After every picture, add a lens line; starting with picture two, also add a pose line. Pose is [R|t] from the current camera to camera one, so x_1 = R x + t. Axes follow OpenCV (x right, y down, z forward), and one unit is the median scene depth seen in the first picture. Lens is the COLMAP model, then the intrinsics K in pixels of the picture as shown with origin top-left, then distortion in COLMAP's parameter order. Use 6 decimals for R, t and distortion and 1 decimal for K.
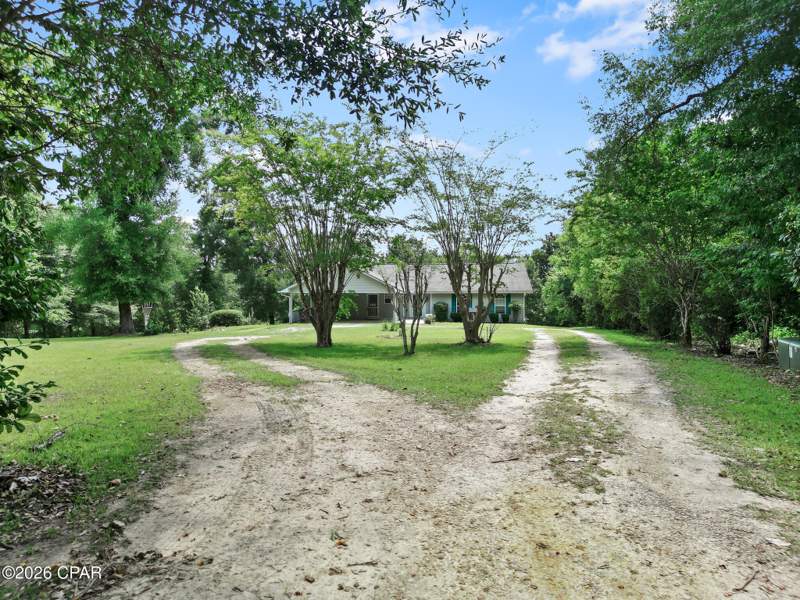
lens RADIAL K [[559.9, 0, 400.0], [0, 559.9, 300.0], [0, 0, 1]] dist [0.001698, -0.000234]
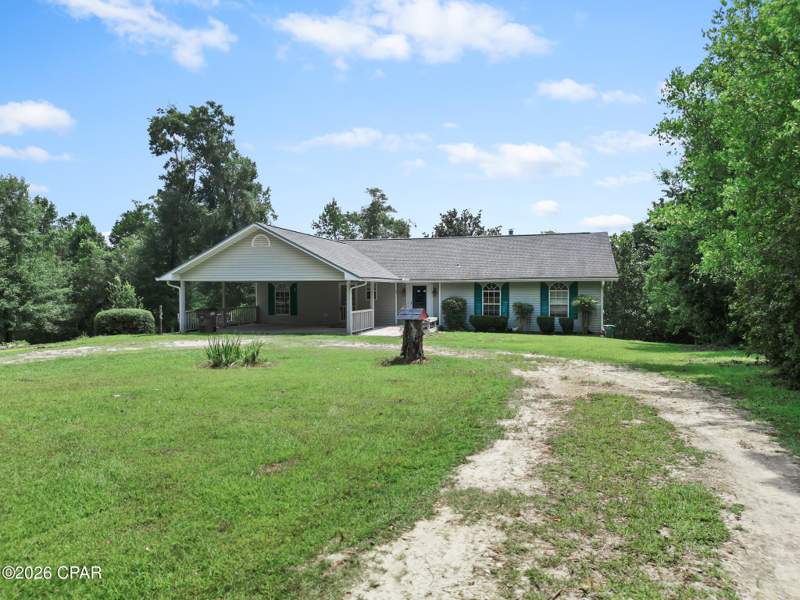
lens RADIAL K [[559.9, 0, 400.0], [0, 559.9, 300.0], [0, 0, 1]] dist [0.001698, -0.000234]
pose [[0.982909, -0.000040, -0.184095, 0.125669], [0.001012, 0.999986, 0.005186, 0.003854], [0.184092, -0.005283, 0.982895, 0.409901]]
